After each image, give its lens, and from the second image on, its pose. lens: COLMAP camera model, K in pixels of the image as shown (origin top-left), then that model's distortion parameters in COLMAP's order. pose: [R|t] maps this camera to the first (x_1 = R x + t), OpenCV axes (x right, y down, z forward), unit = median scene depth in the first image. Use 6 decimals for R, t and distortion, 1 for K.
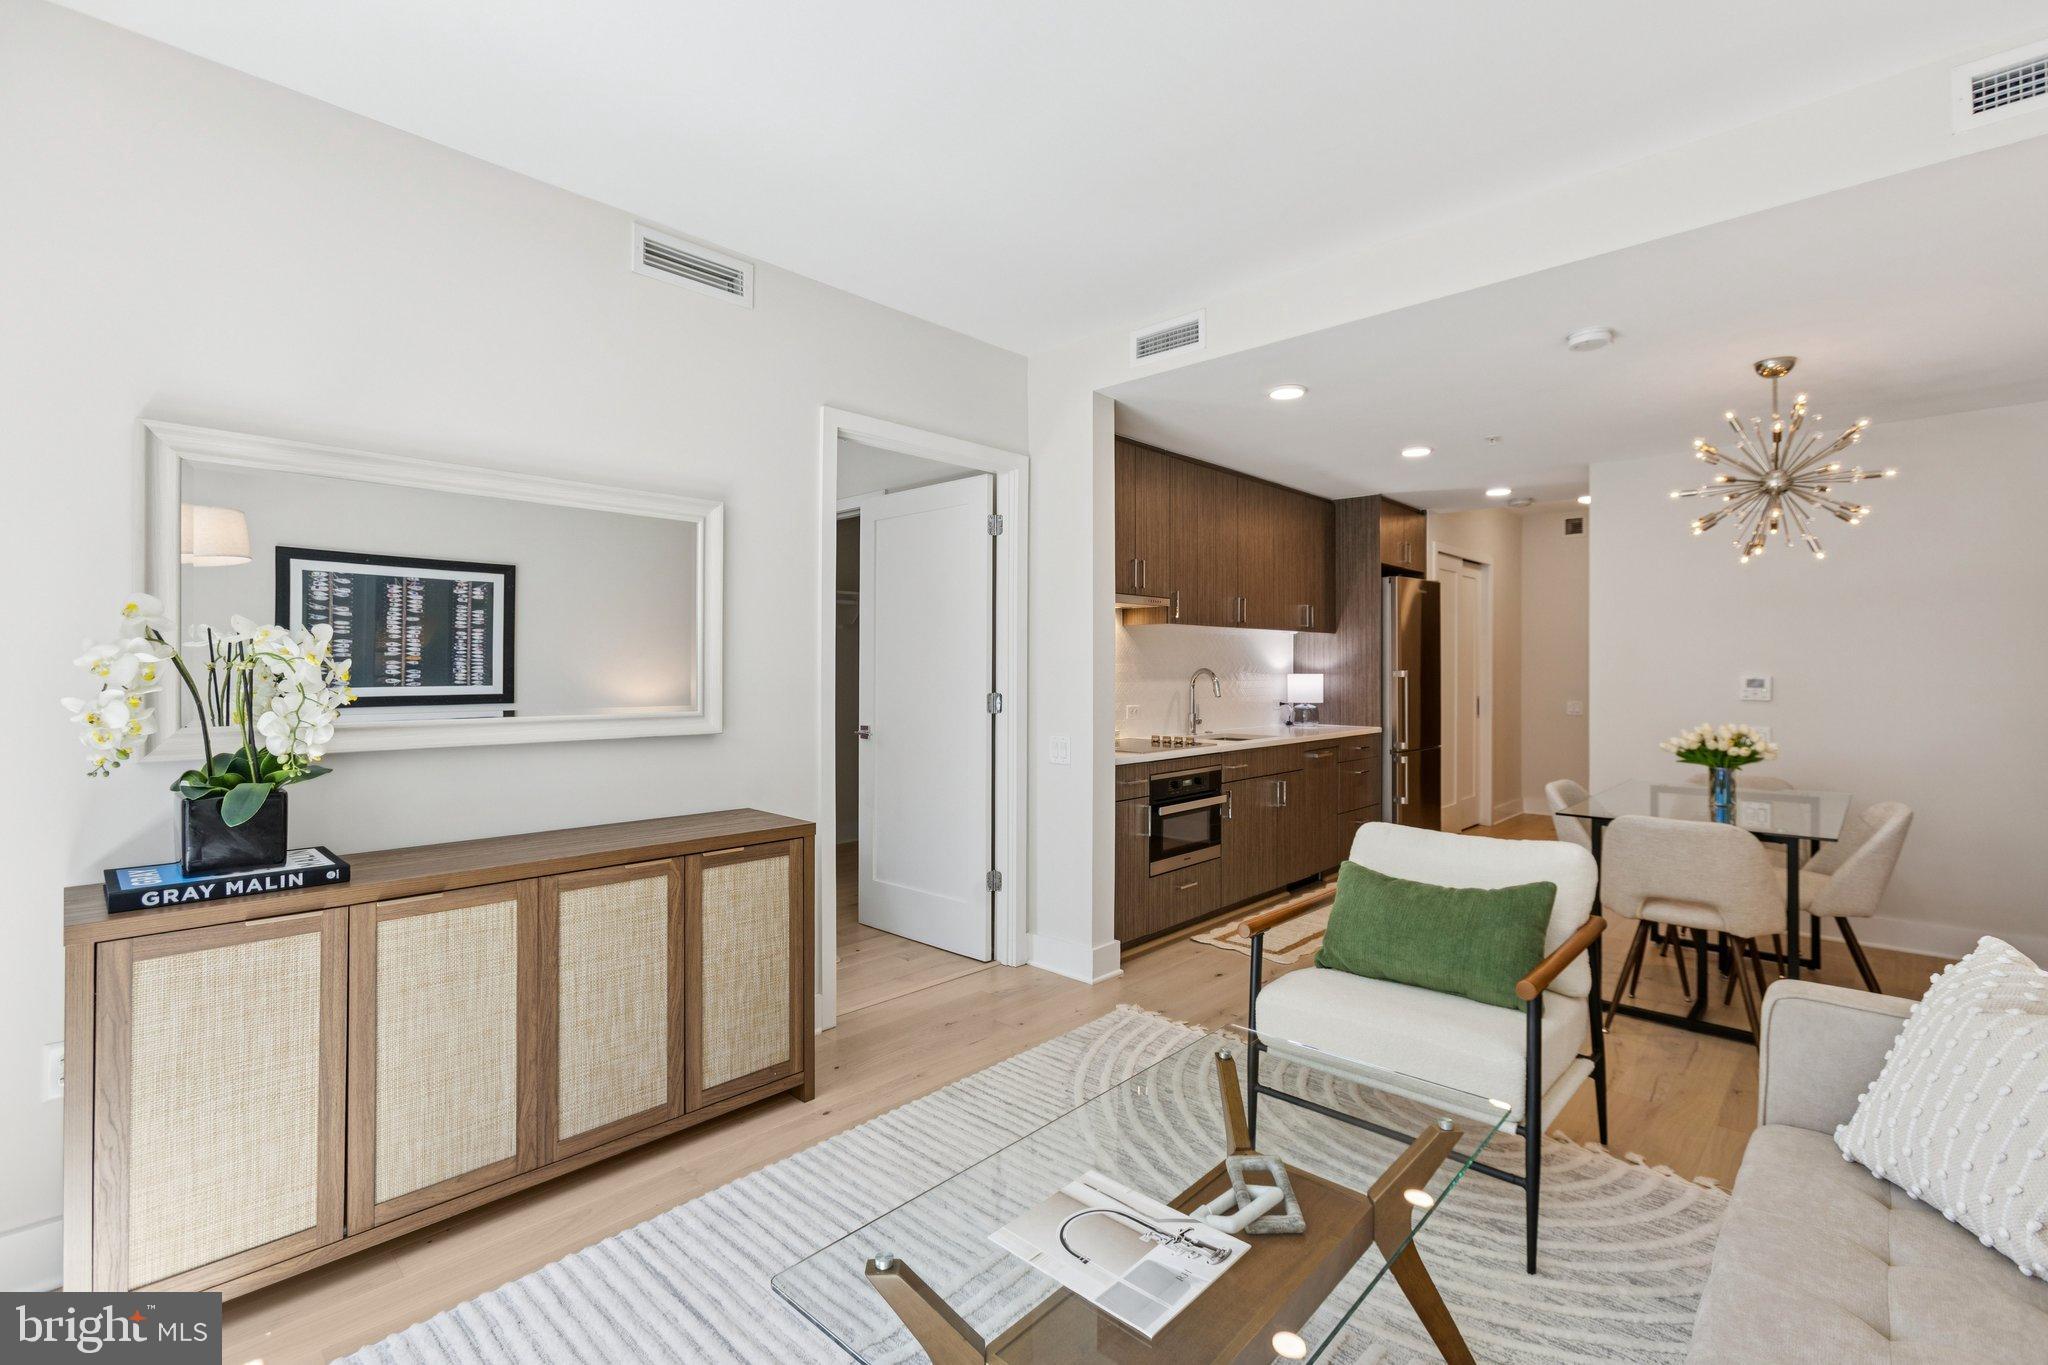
lens RADIAL K [[902.9, 0, 1024.1], [0, 902.9, 666.0], [0, 0, 1]] dist [-0.007006, 0.004091]
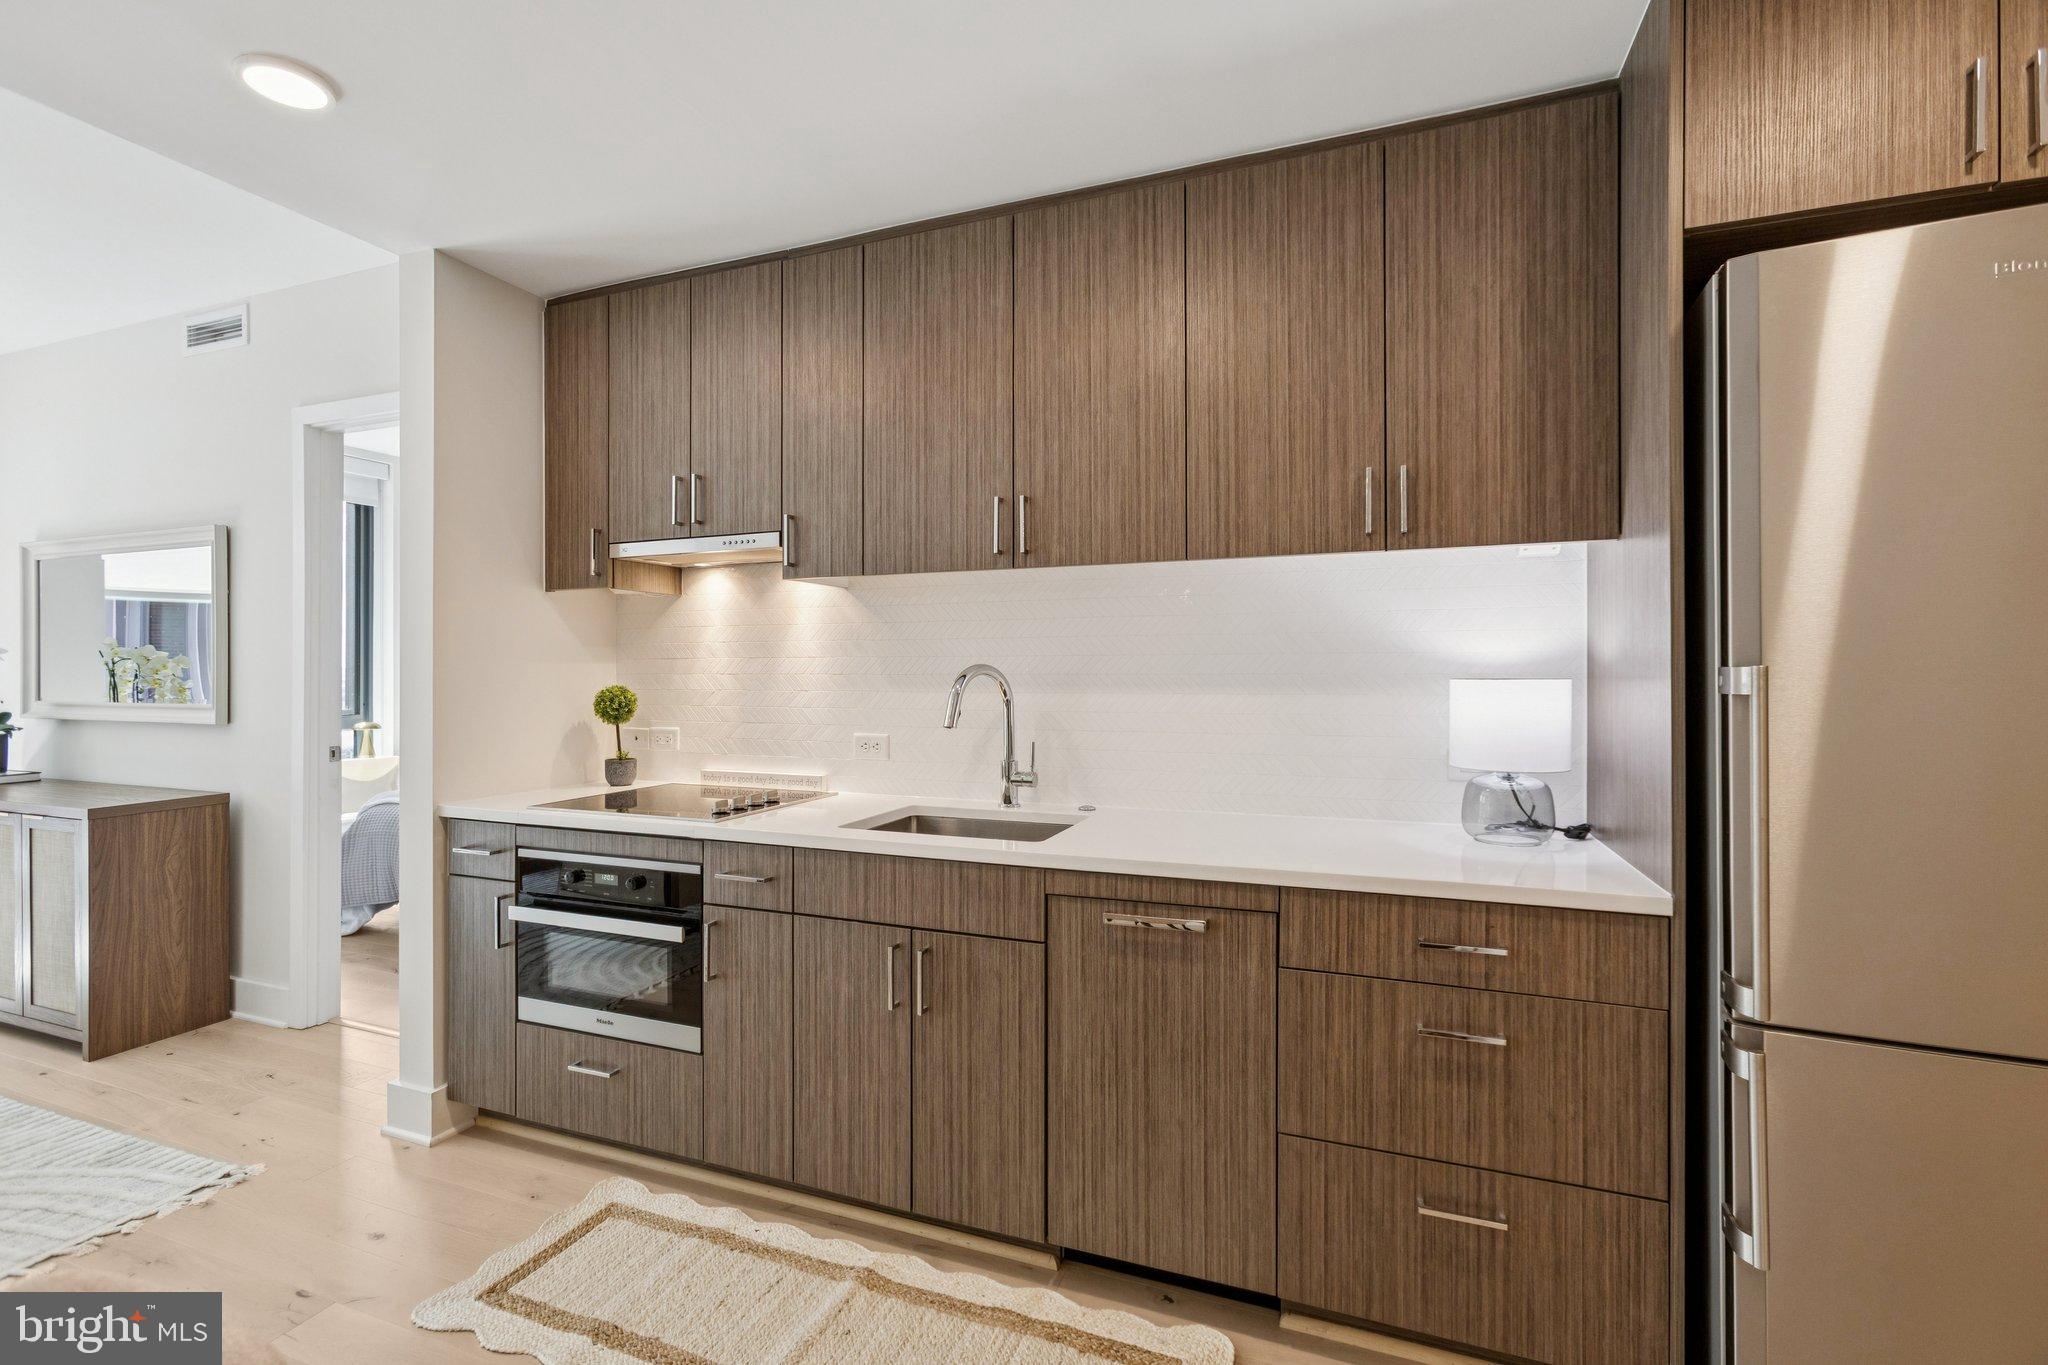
lens RADIAL K [[902.9, 0, 1028.0], [0, 902.9, 671.5], [0, 0, 1]] dist [-0.007006, 0.004091]
pose [[0.385730, -0.000252, -0.922612, 0.619125], [0.005190, 0.999985, 0.001896, 0.005585], [0.922597, -0.005519, 0.385726, 0.827954]]
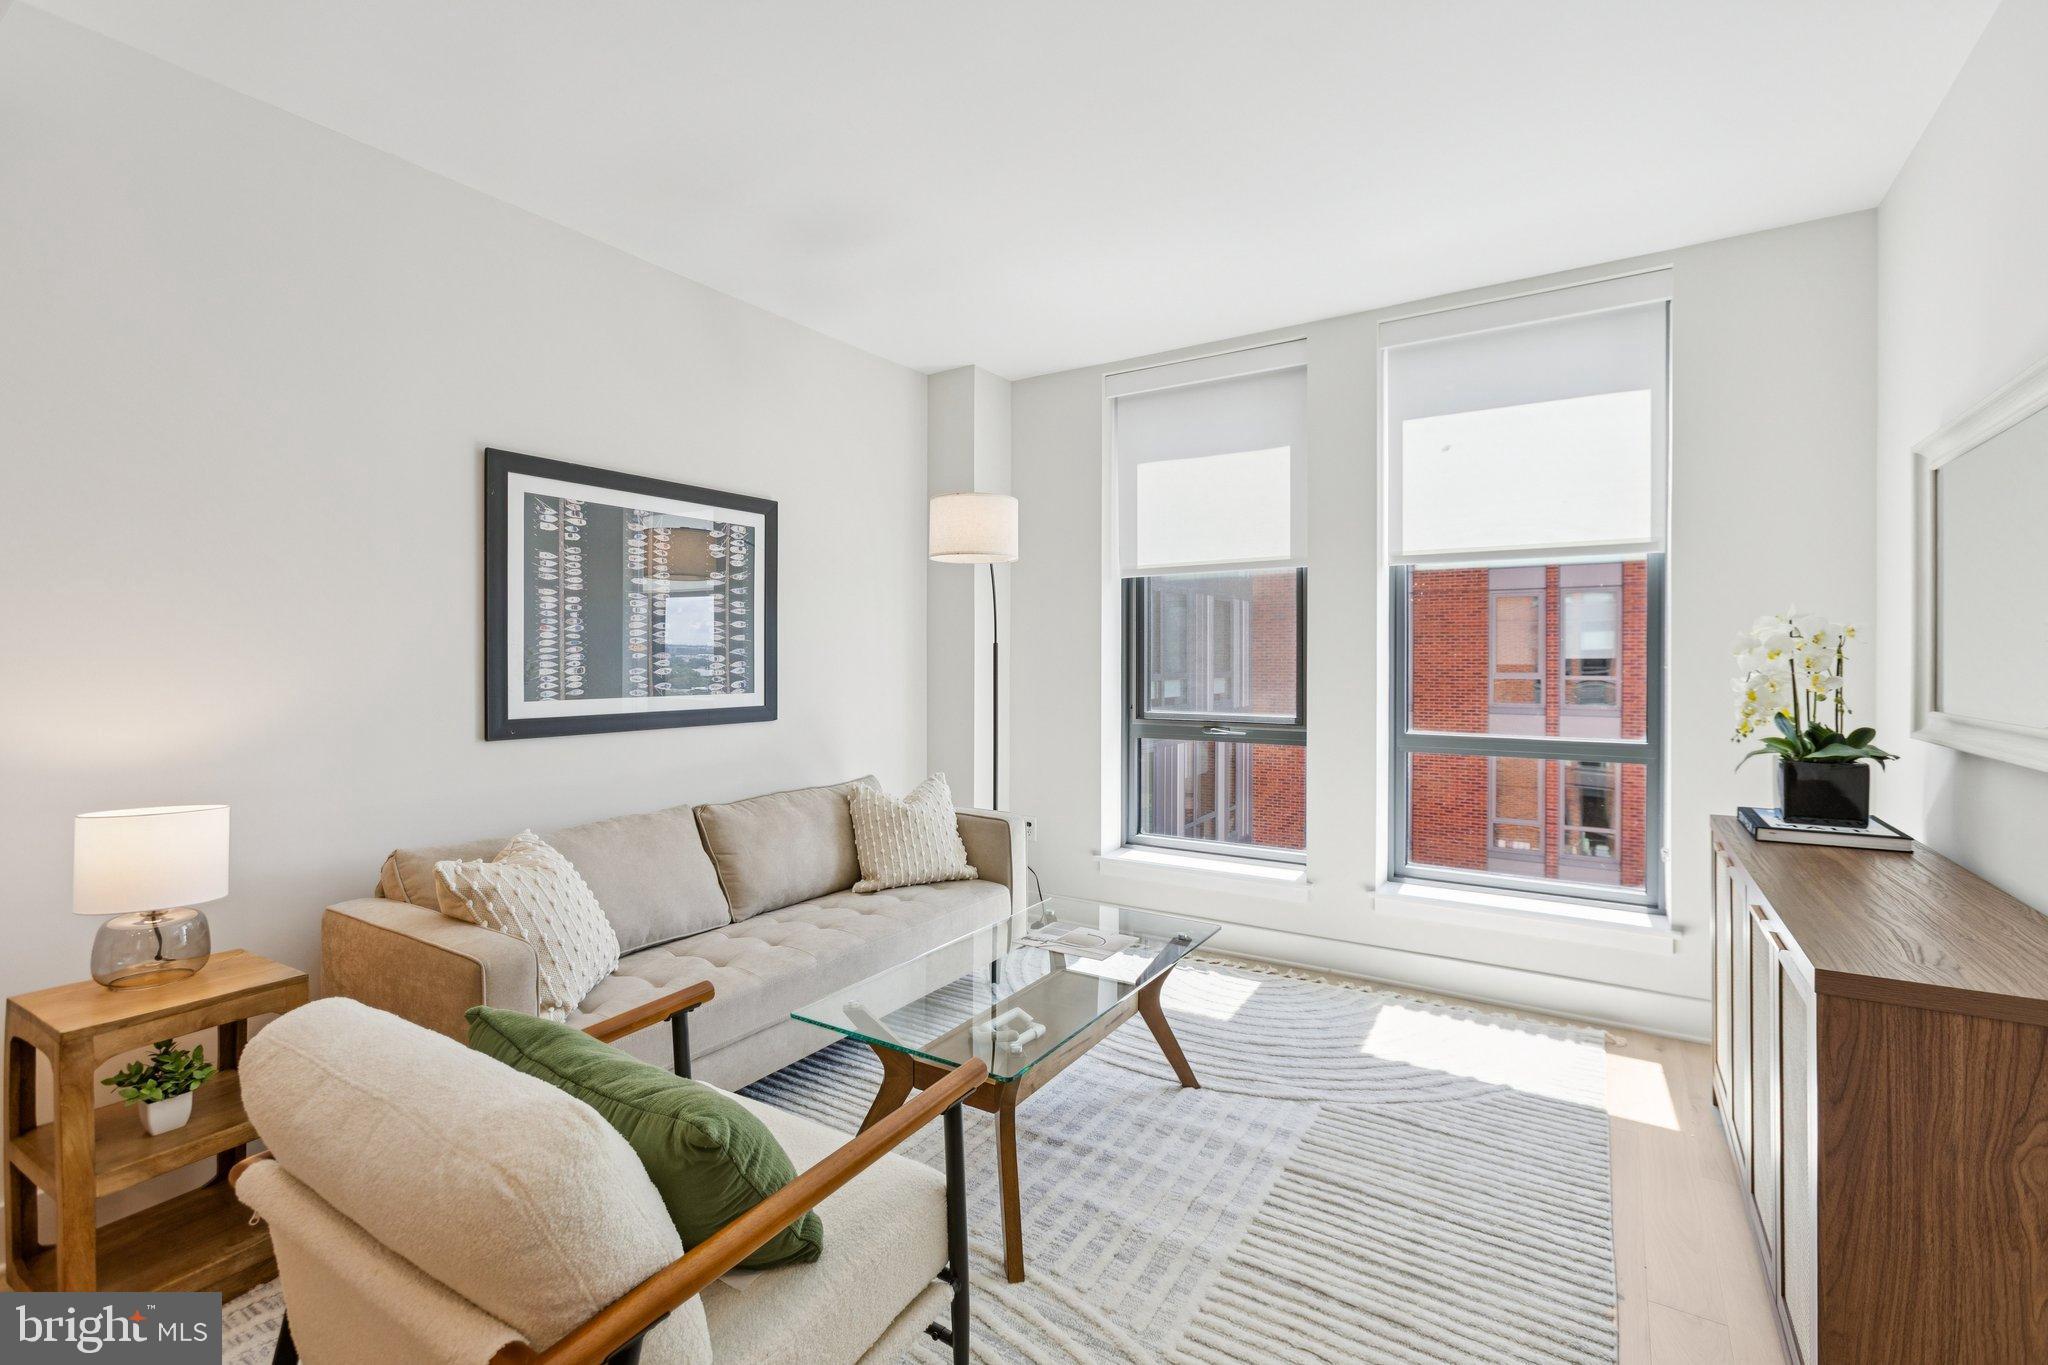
lens RADIAL K [[902.9, 0, 1019.5], [0, 902.9, 667.2], [0, 0, 1]] dist [-0.007006, 0.004091]
pose [[-0.983709, 0.001621, -0.179758, 0.148959], [0.001240, 0.999997, 0.002229, 0.004252], [0.179761, 0.001970, -0.983708, 0.712995]]
